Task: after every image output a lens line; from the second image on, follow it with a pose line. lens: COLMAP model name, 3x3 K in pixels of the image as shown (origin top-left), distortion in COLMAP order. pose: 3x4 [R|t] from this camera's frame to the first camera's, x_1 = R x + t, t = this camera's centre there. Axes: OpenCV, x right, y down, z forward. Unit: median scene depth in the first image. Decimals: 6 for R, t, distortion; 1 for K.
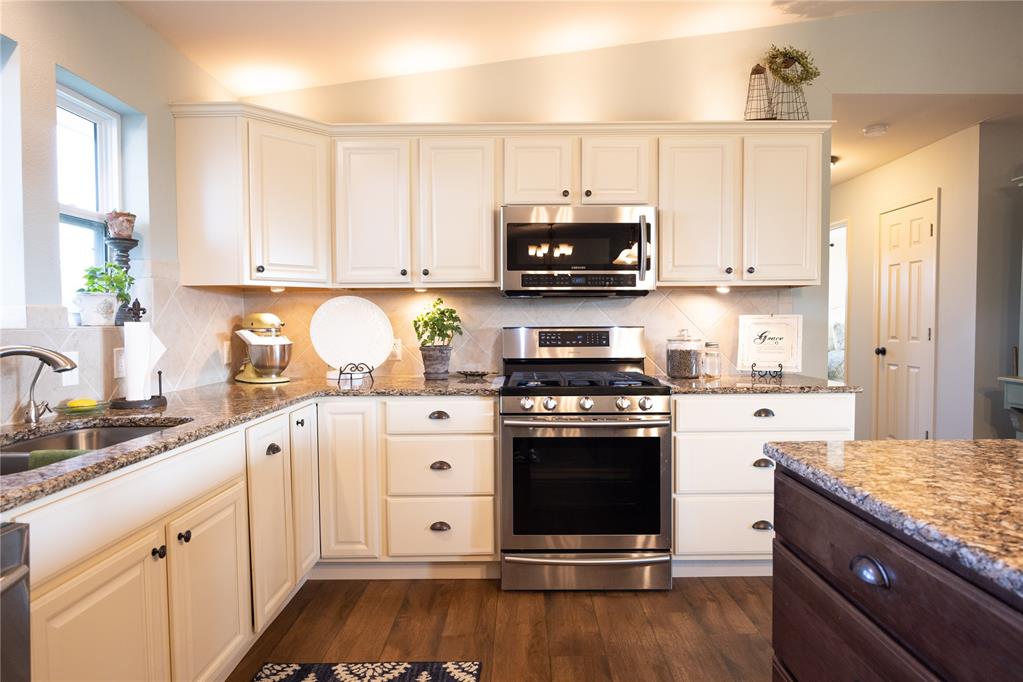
lens RADIAL K [[585.9, 0, 515.9], [0, 585.9, 337.7], [0, 0, 1]] dist [-0.017293, 0.002692]
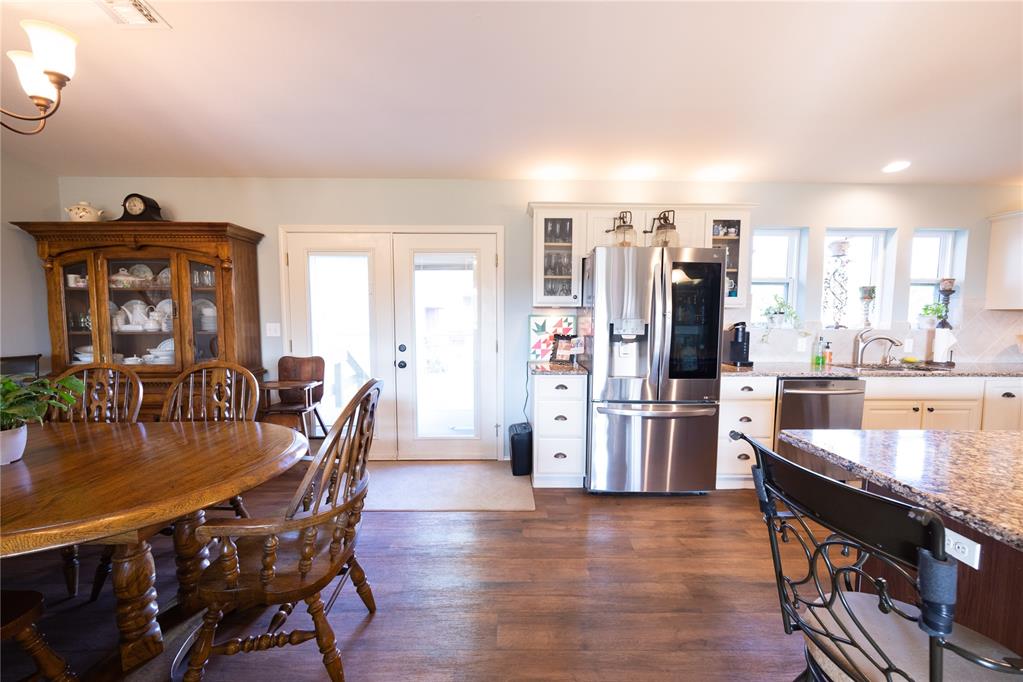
lens RADIAL K [[410.8, 0, 510.9], [0, 410.8, 342.6], [0, 0, 1]] dist [0.001086, -0.000887]
pose [[0.019866, 0.079029, -0.996674, 0.851388], [-0.034665, 0.996326, 0.078310, -0.035700], [0.999202, 0.032994, 0.022533, -0.676525]]
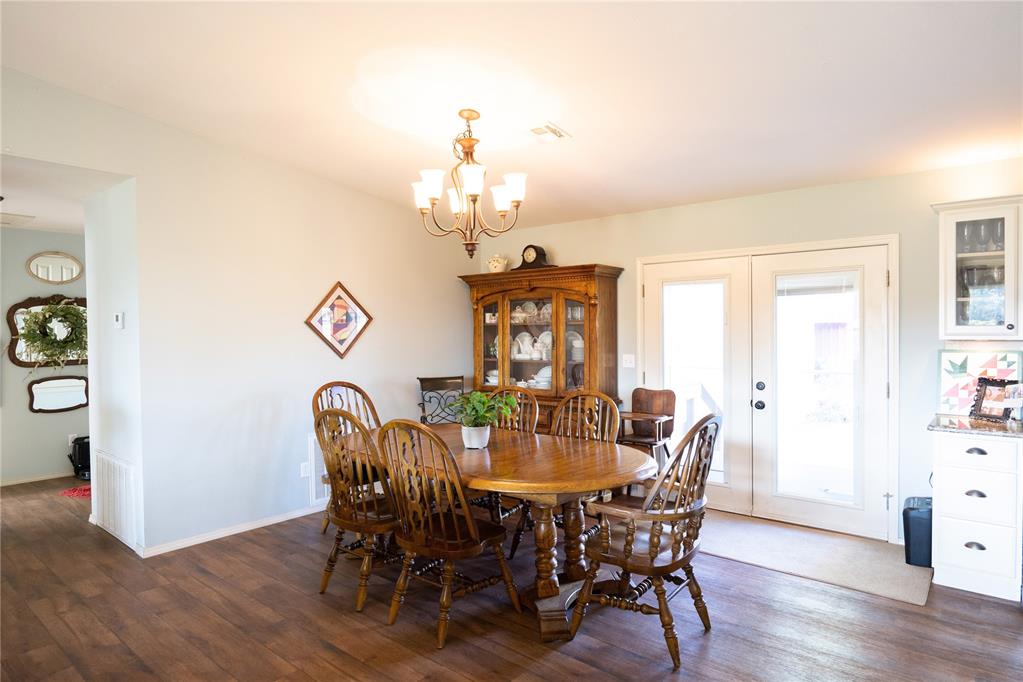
lens RADIAL K [[585.9, 0, 513.3], [0, 585.9, 339.6], [0, 0, 1]] dist [-0.017293, 0.002692]
pose [[-0.631897, 0.024806, -0.774655, 1.271178], [-0.013297, 0.998994, 0.042837, -0.099250], [0.774938, 0.037369, -0.630931, -0.483243]]
